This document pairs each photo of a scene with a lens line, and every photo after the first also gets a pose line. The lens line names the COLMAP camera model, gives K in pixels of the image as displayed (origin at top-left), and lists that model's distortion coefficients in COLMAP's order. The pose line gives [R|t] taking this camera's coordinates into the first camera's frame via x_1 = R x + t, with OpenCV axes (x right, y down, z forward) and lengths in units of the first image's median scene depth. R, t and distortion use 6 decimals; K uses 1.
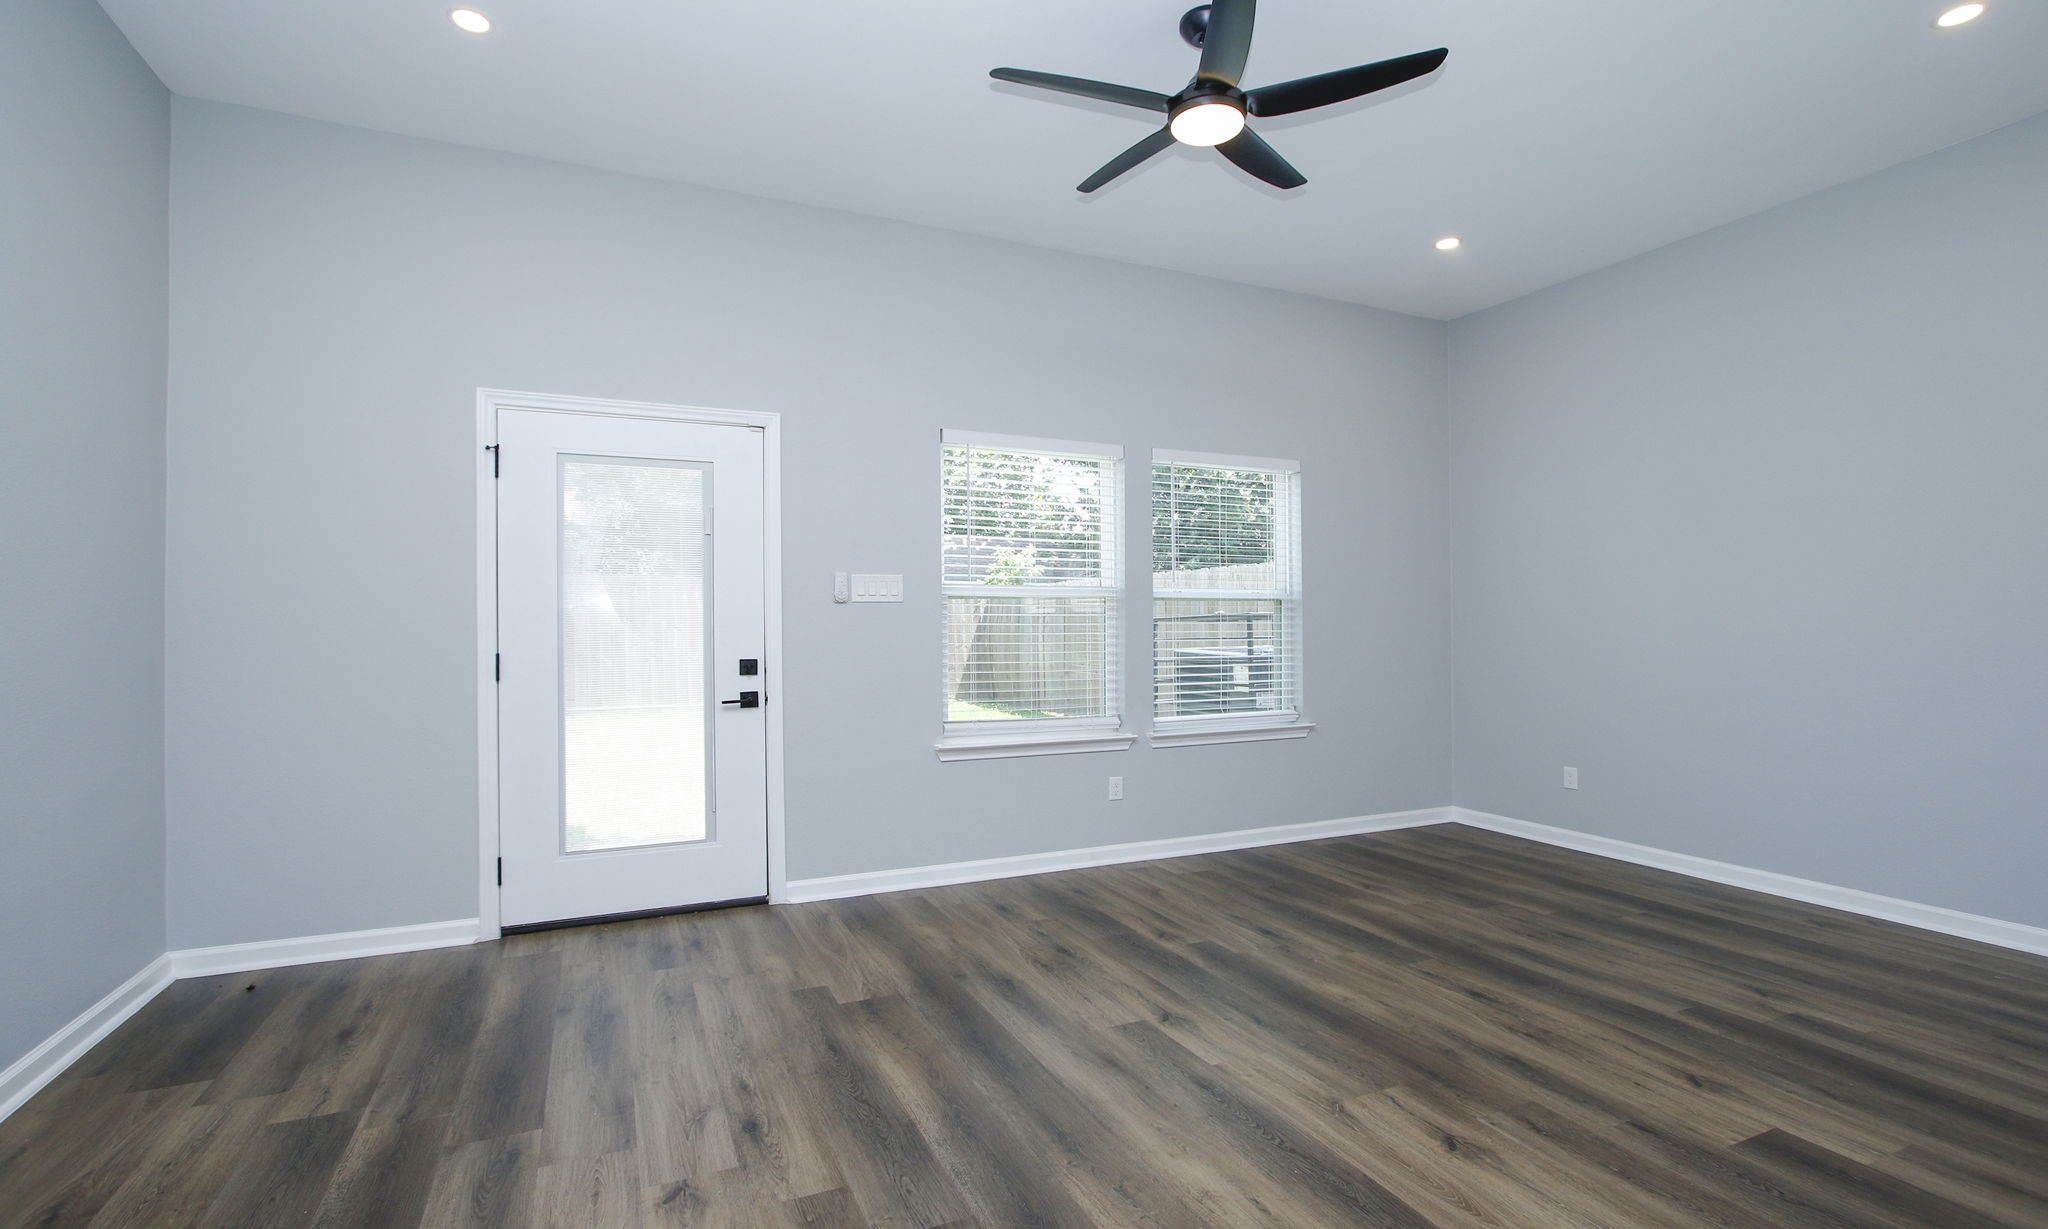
lens RADIAL K [[937.7, 0, 1025.9], [0, 937.7, 622.8], [0, 0, 1]] dist [-0.015519, 0.001788]
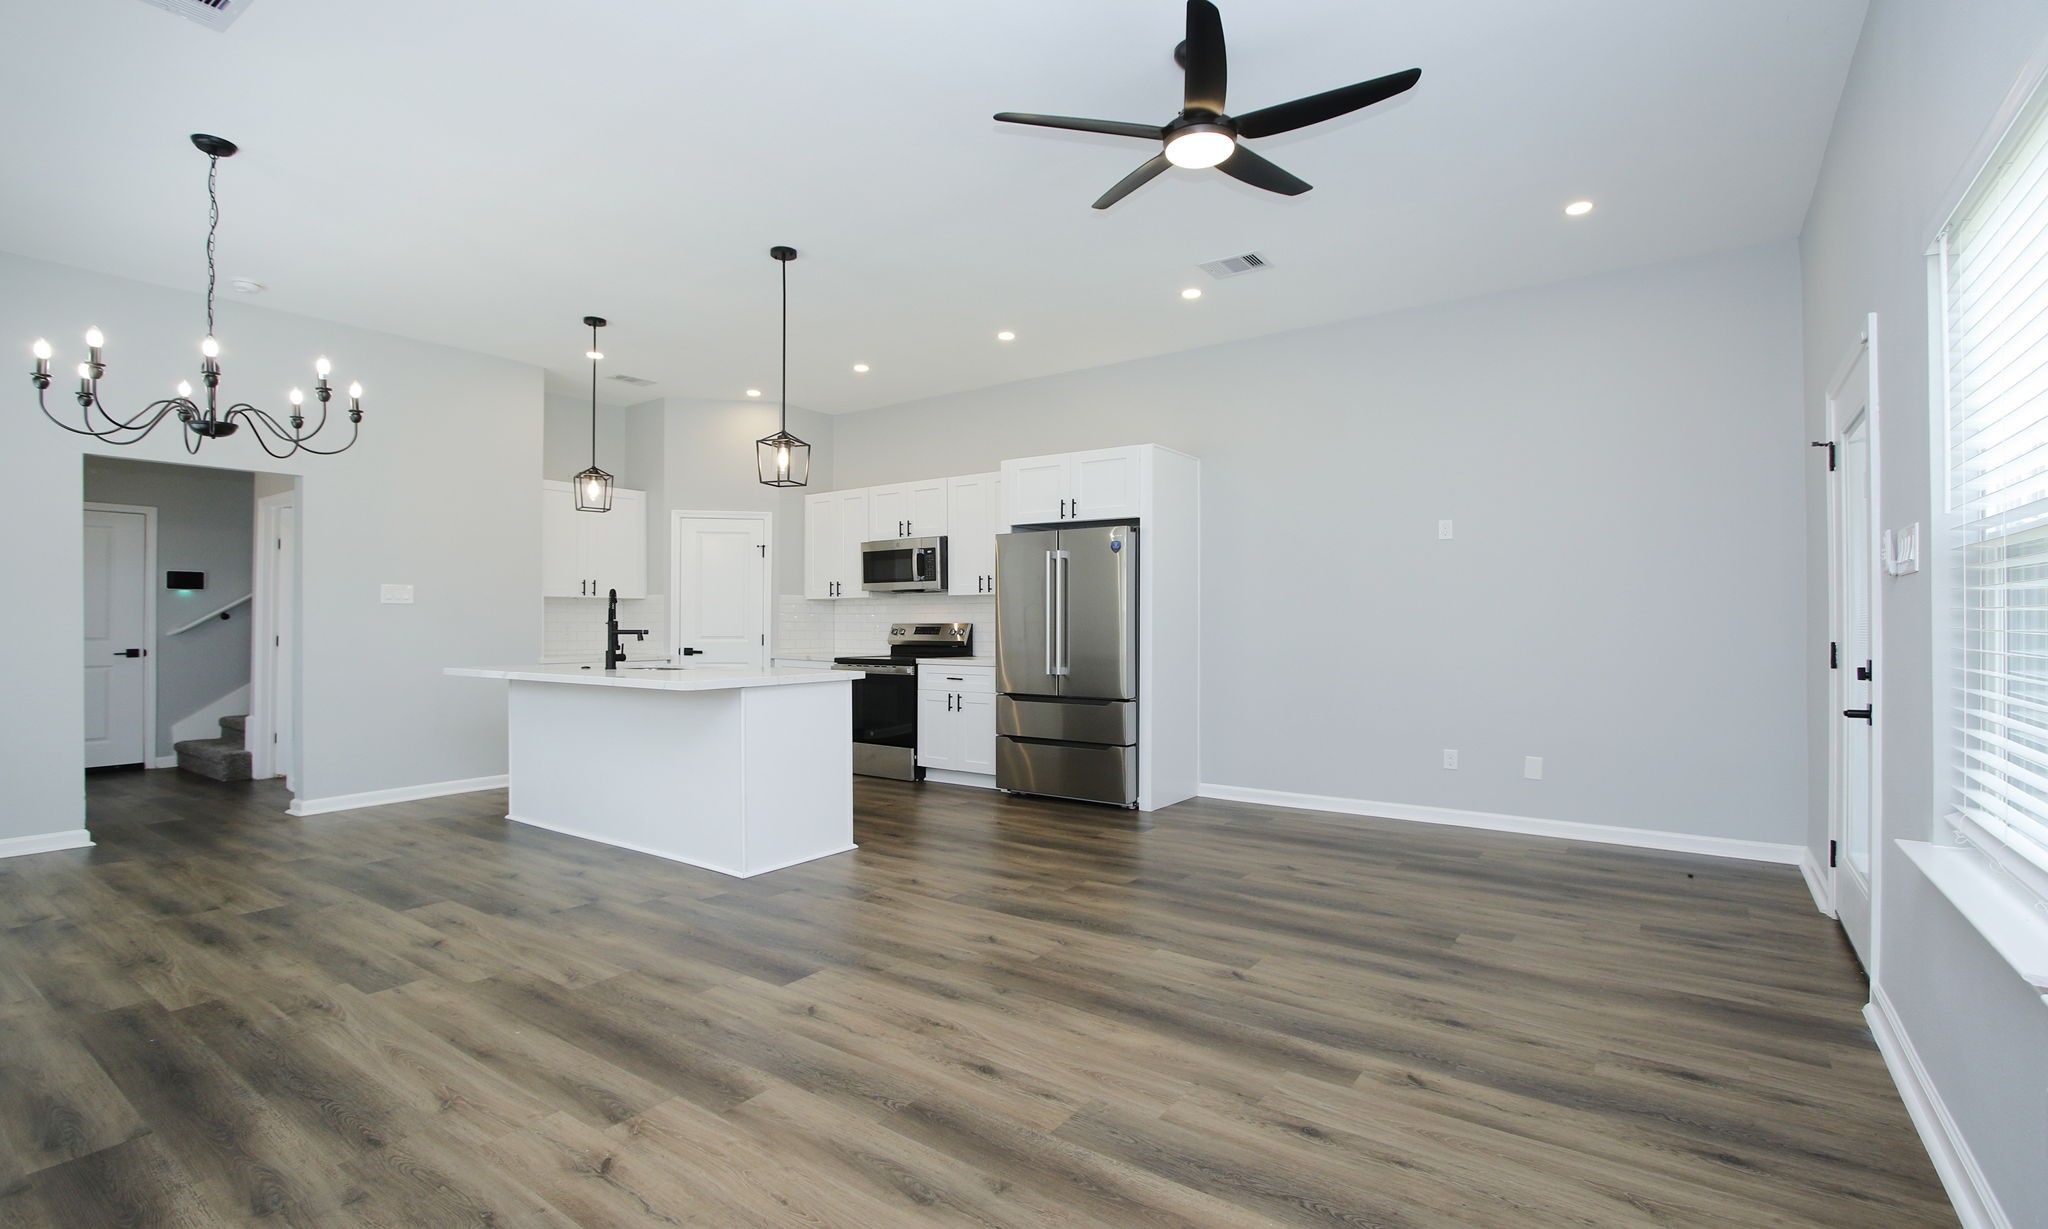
lens RADIAL K [[937.7, 0, 1025.9], [0, 937.7, 622.8], [0, 0, 1]] dist [-0.015519, 0.001788]
pose [[-0.866422, 0.005767, -0.499279, 0.807981], [0.007297, 0.999973, -0.001112, 0.007487], [0.499259, -0.004606, -0.866440, 1.624421]]
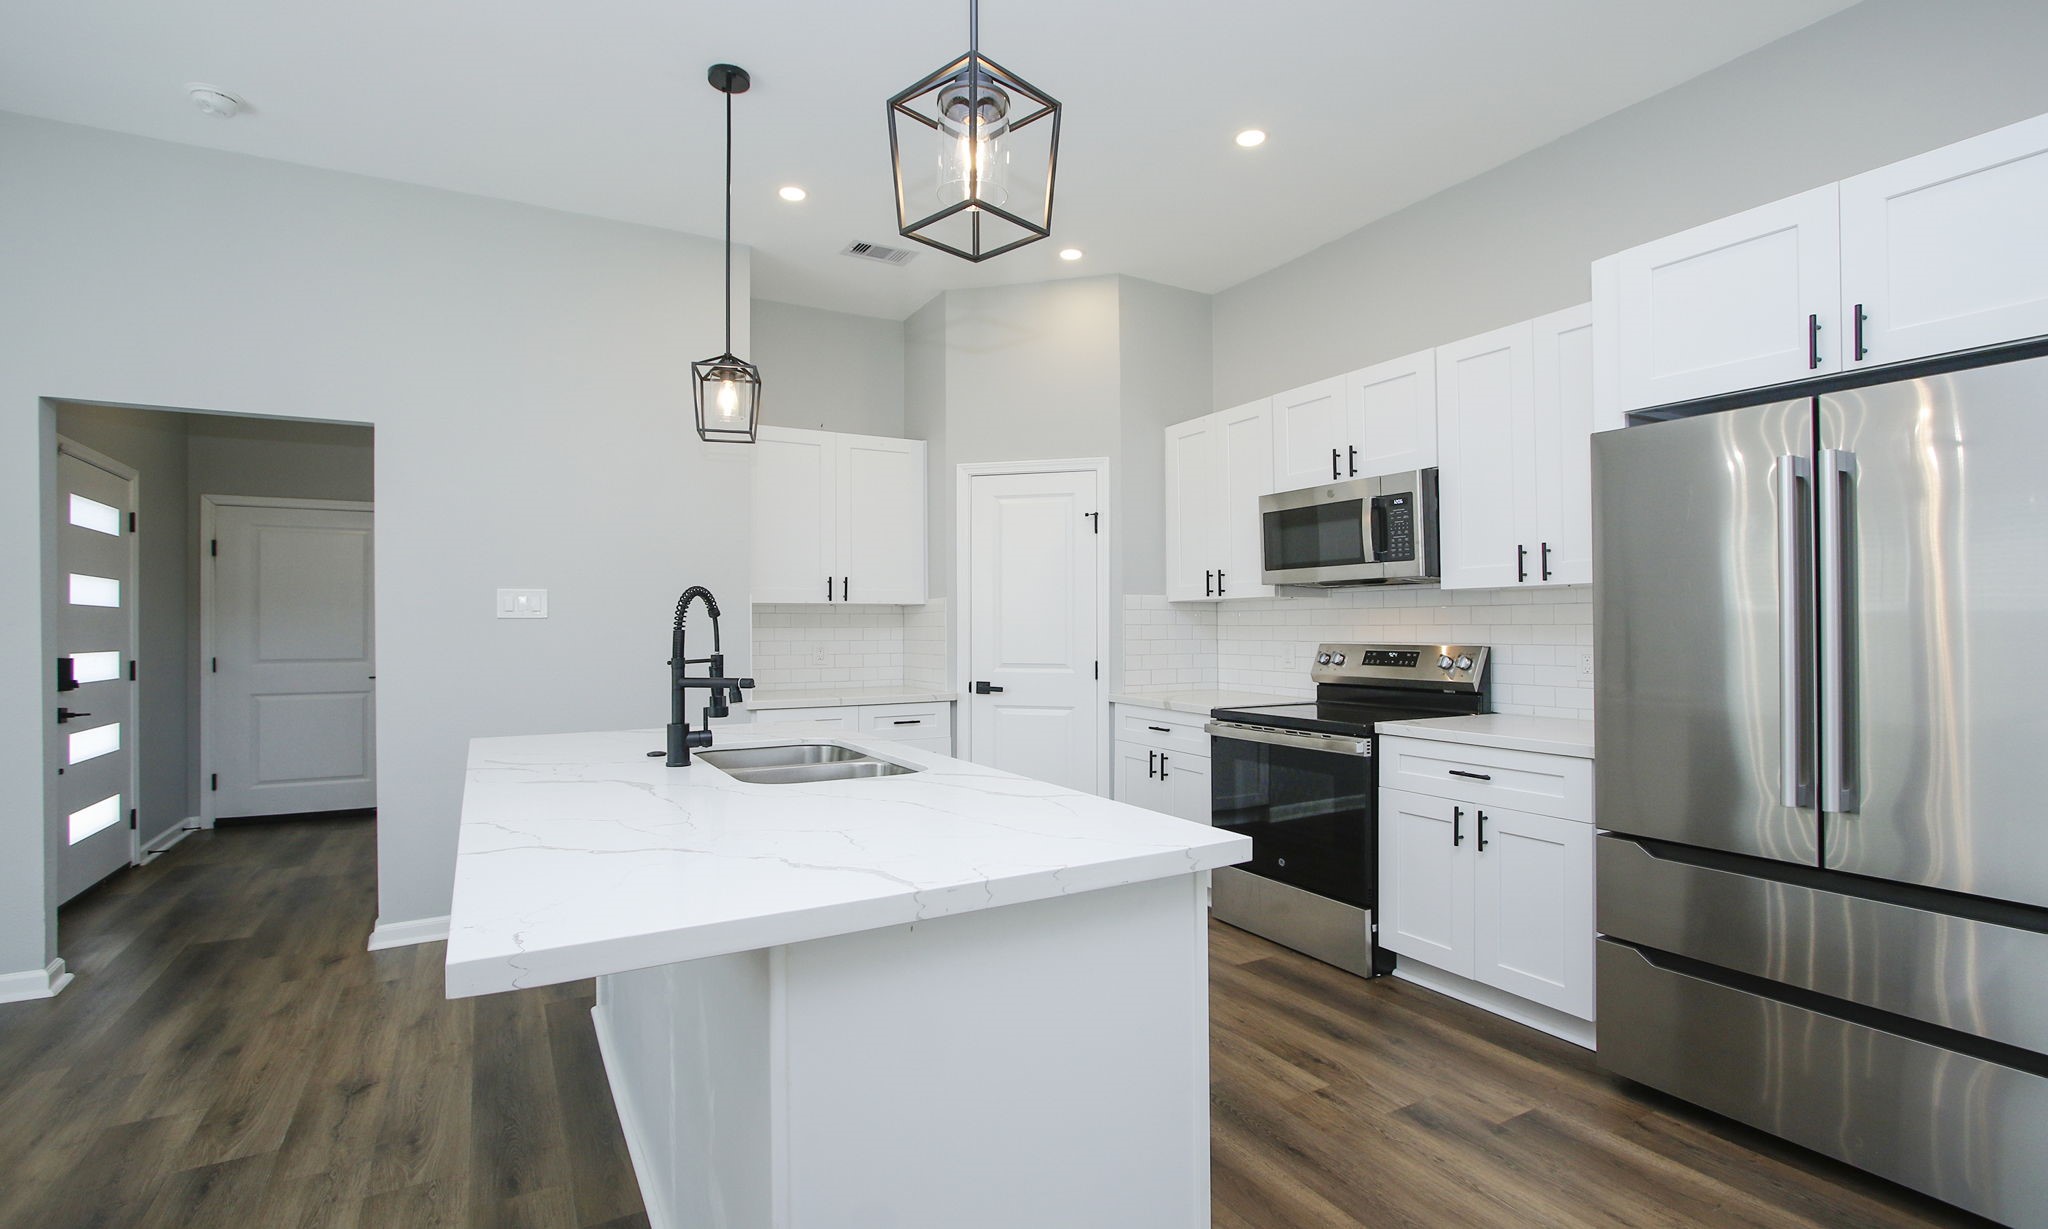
lens RADIAL K [[947.0, 0, 1019.8], [0, 947.0, 616.0], [0, 0, 1]] dist [-0.016856, 0.000632]
pose [[-0.996333, 0.009687, -0.085013, 0.423631], [0.010860, 0.999852, -0.013352, -0.022323], [0.084871, -0.014227, -0.996290, 0.624703]]
